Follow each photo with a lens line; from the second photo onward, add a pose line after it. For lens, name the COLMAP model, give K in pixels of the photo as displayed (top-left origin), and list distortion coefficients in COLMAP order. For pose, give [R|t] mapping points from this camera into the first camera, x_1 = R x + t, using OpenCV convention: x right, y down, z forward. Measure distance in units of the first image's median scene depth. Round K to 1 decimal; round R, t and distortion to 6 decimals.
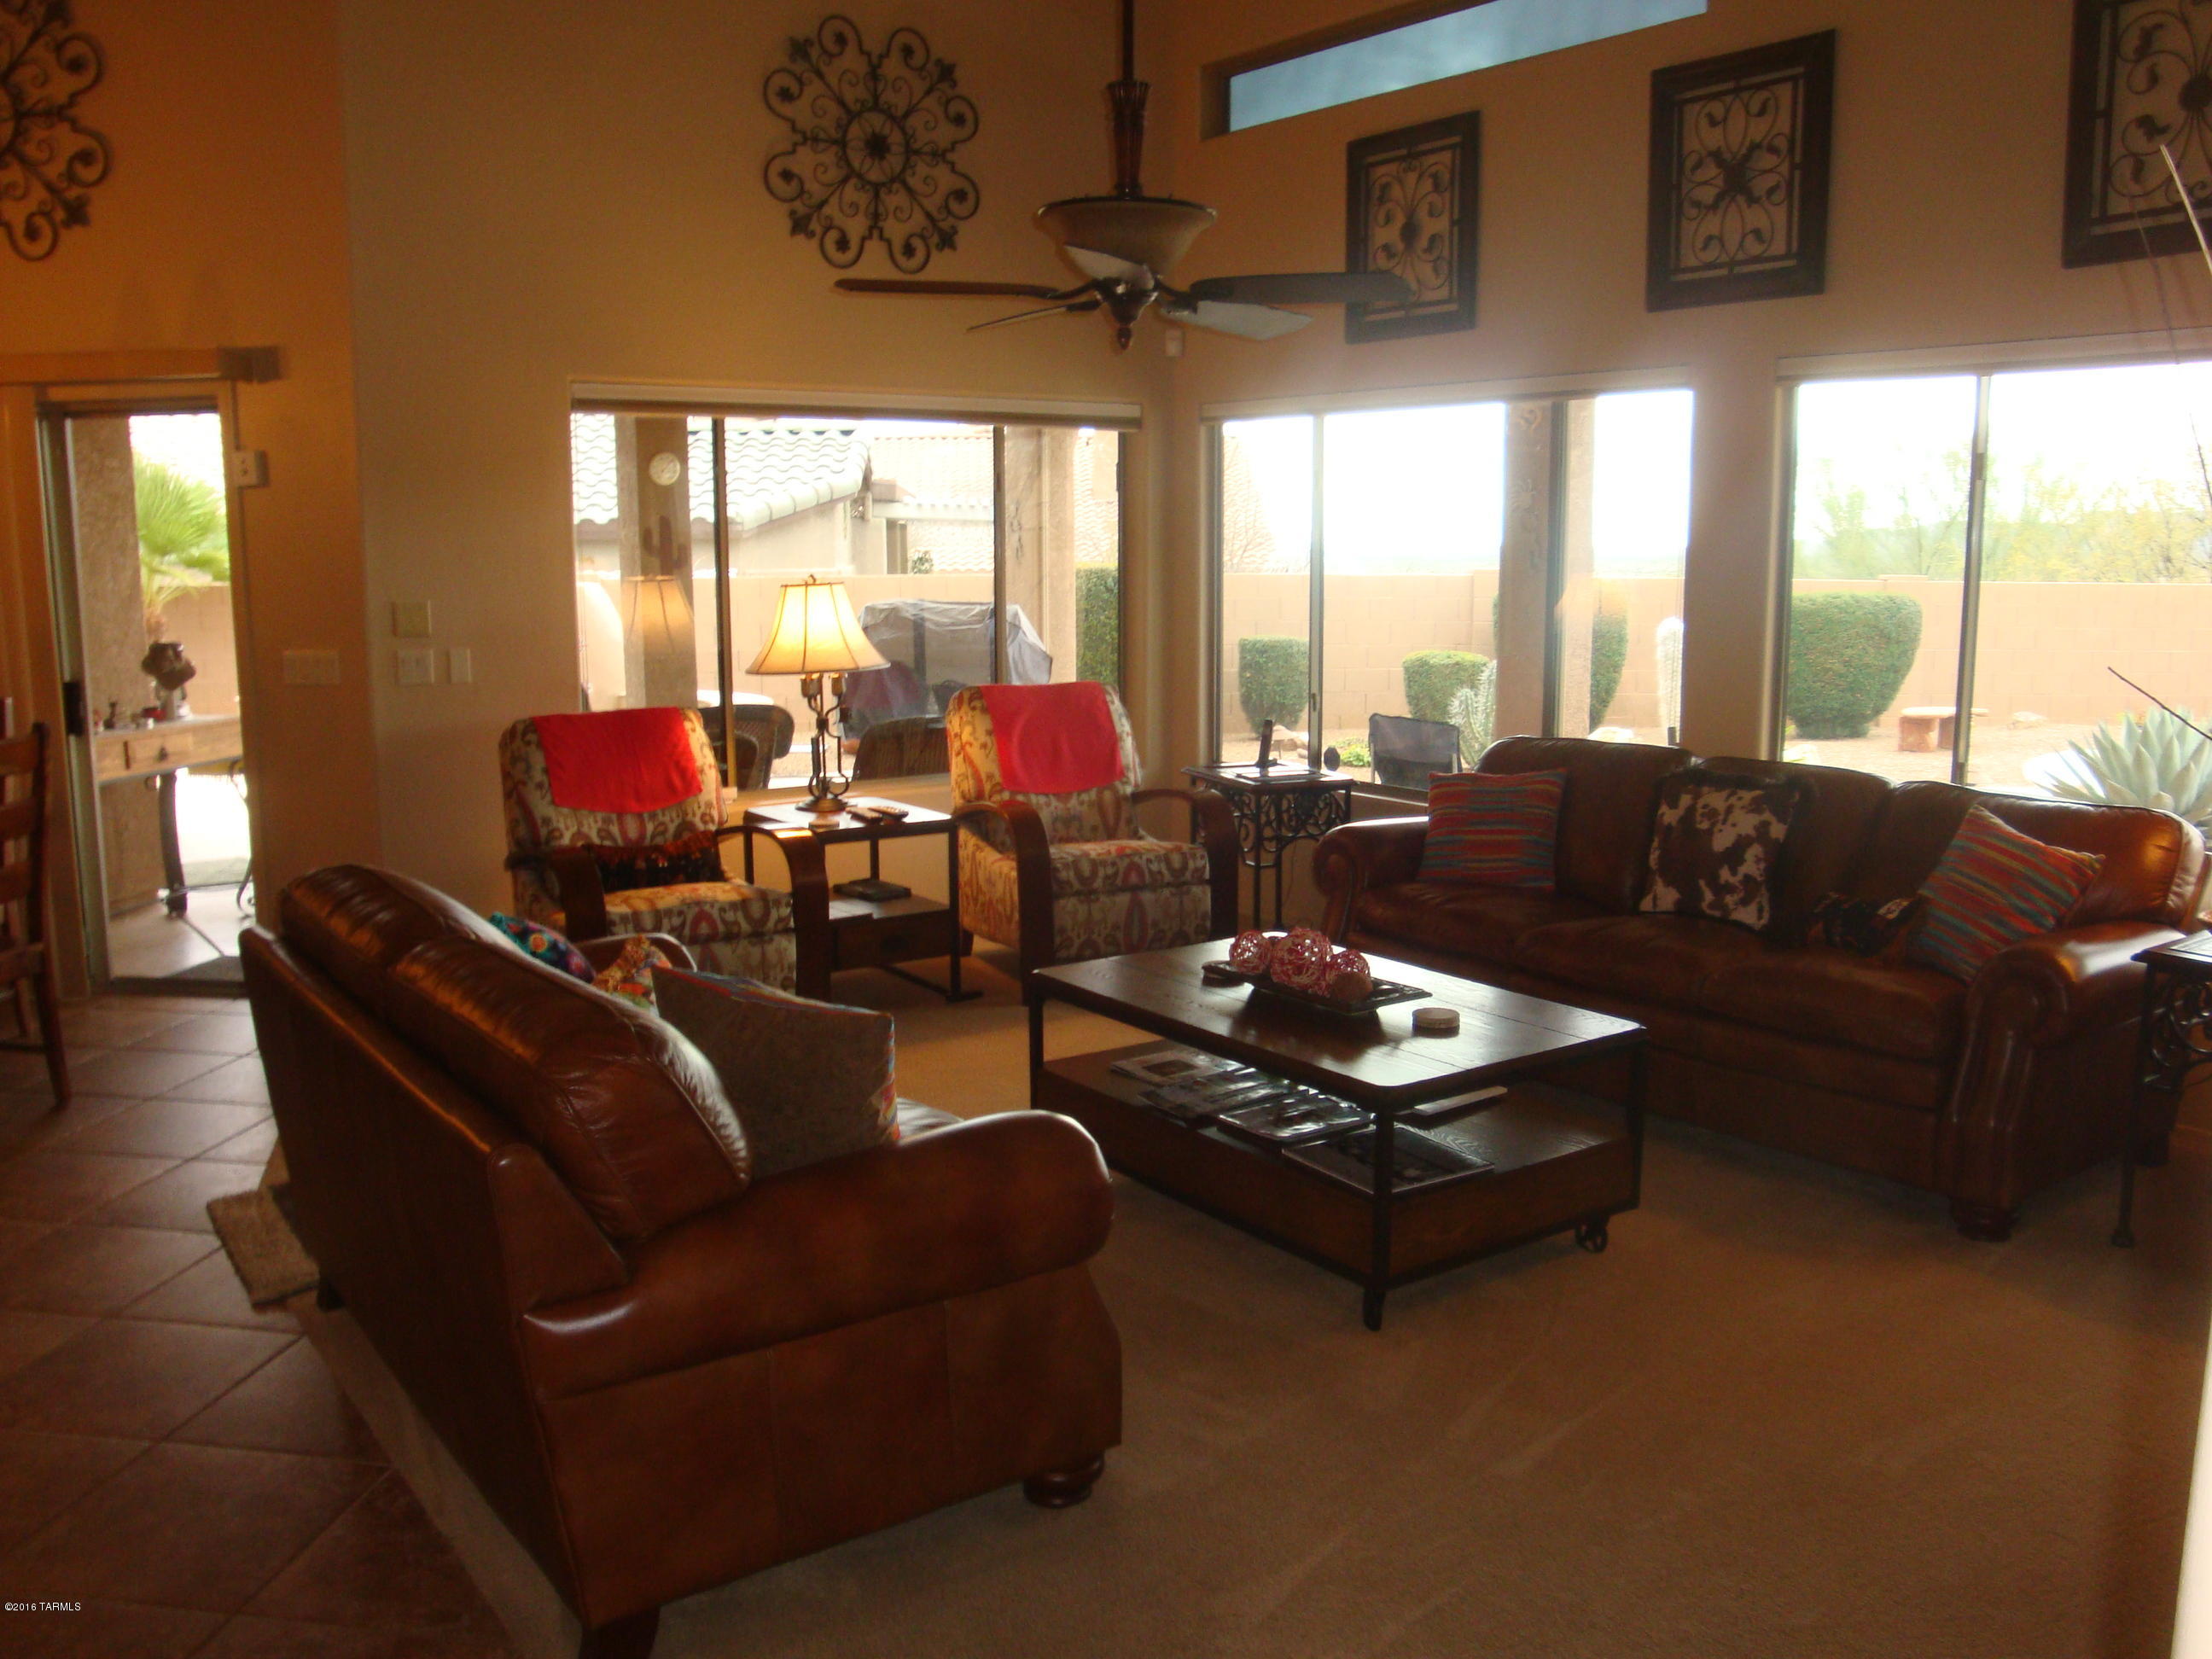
lens RADIAL K [[1866.2, 0, 1112.6], [0, 1866.2, 836.5], [0, 0, 1]] dist [-0.155091, 0.158838]
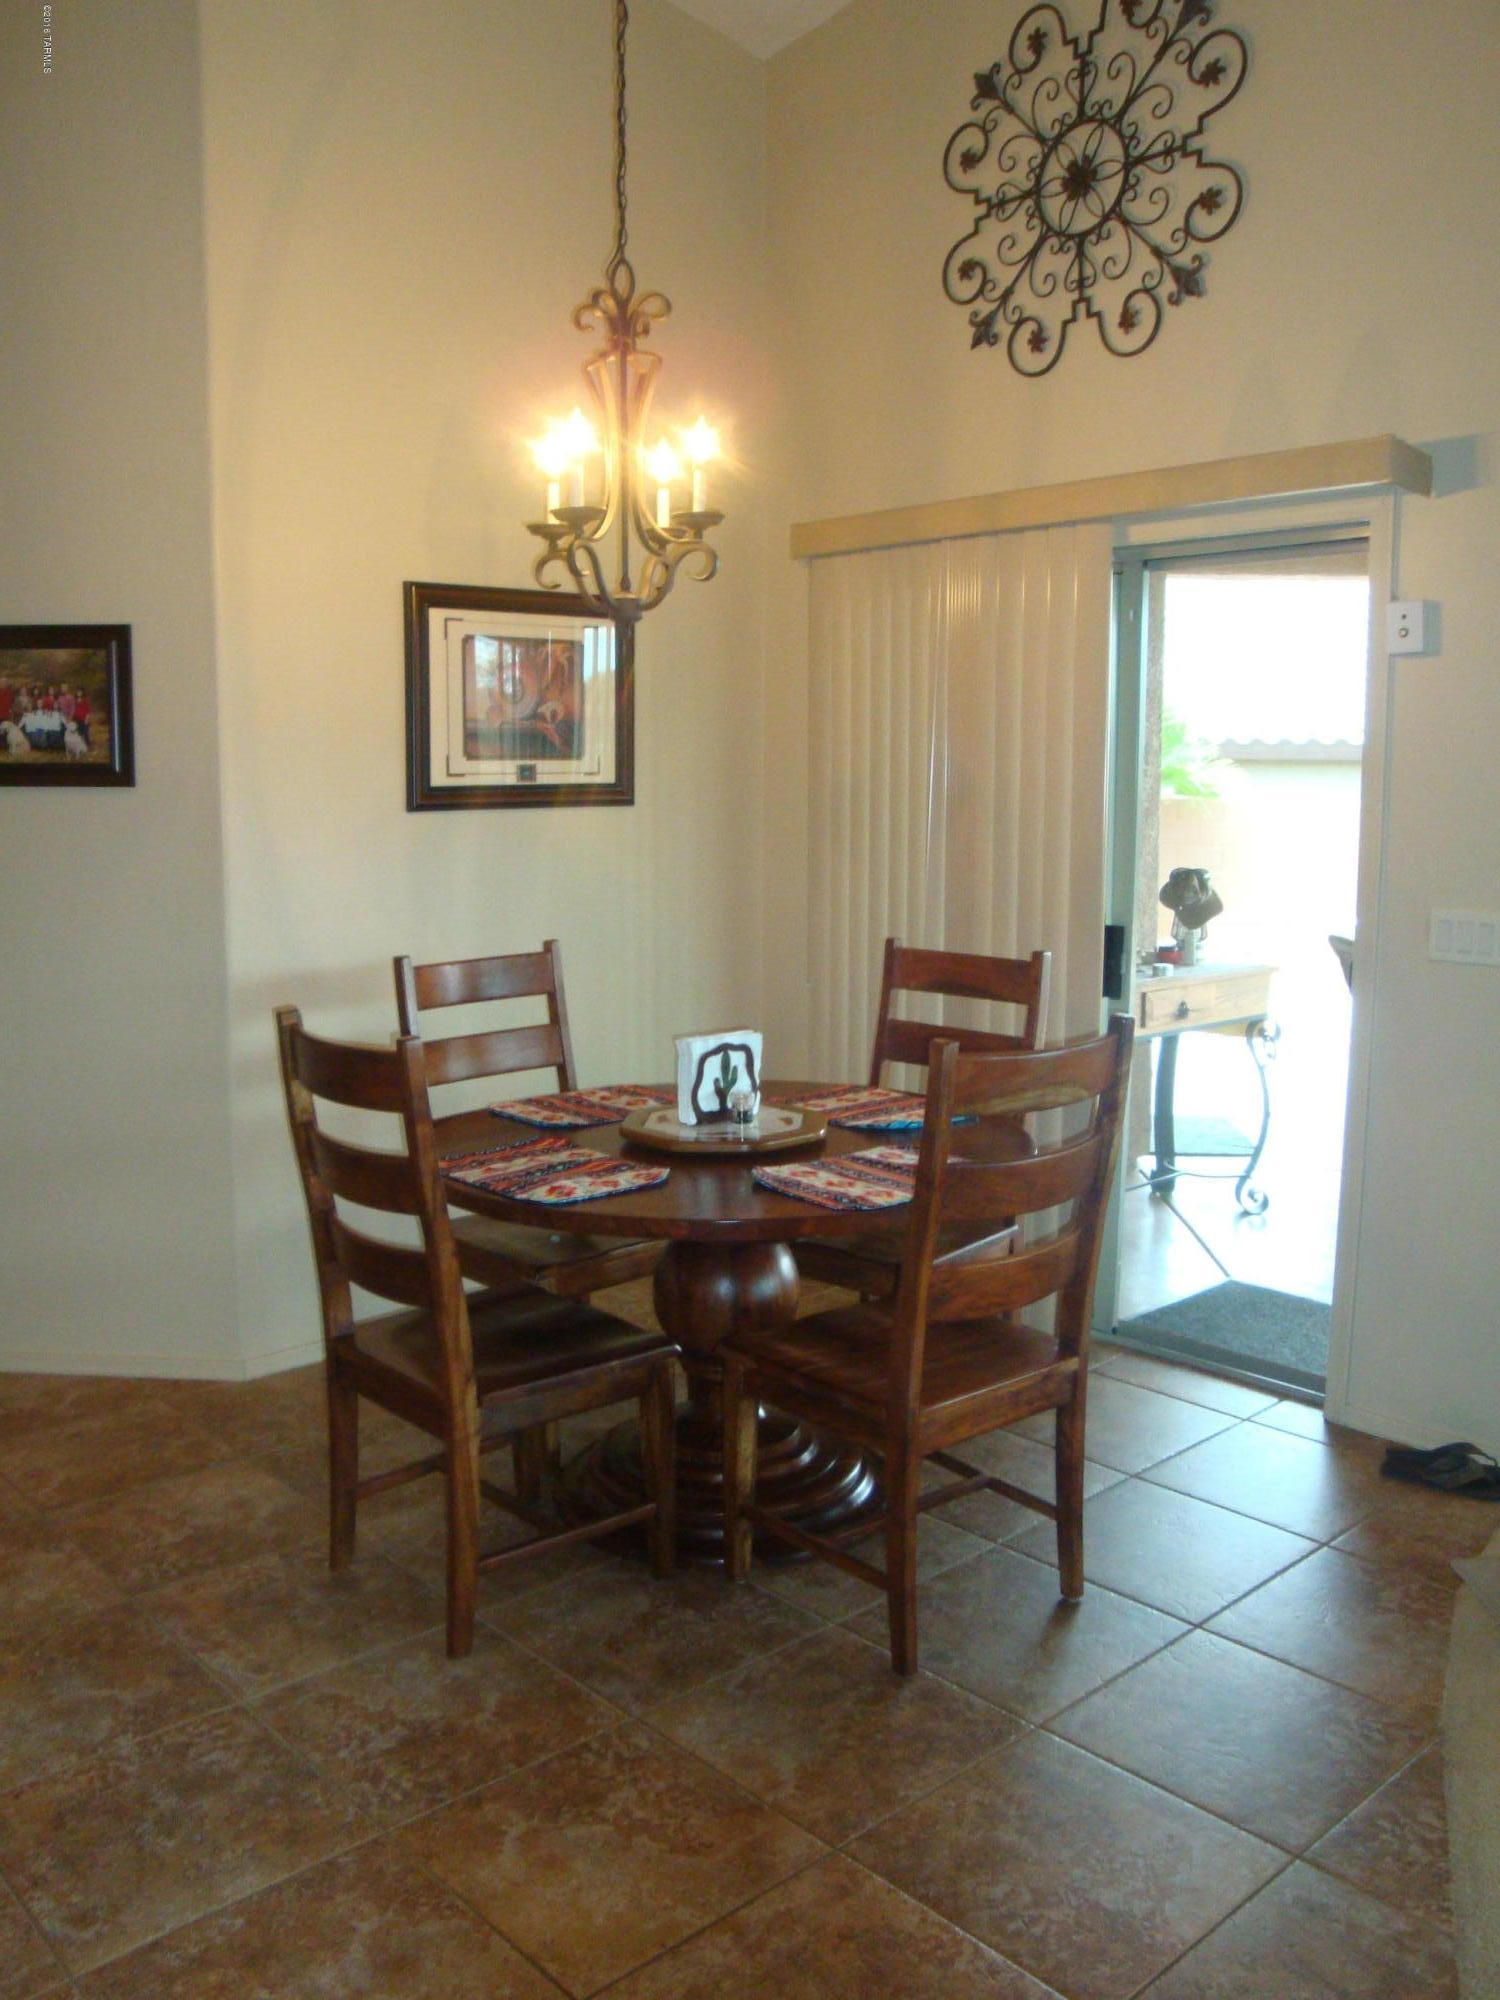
lens RADIAL K [[1687.3, 0, 740.4], [0, 1687.3, 1036.8], [0, 0, 1]] dist [-0.155091, 0.158838]
pose [[0.779718, 0.106243, -0.617052, -0.280765], [-0.104639, 0.993750, 0.038879, -0.053271], [0.617326, 0.034253, 0.785962, 0.384523]]
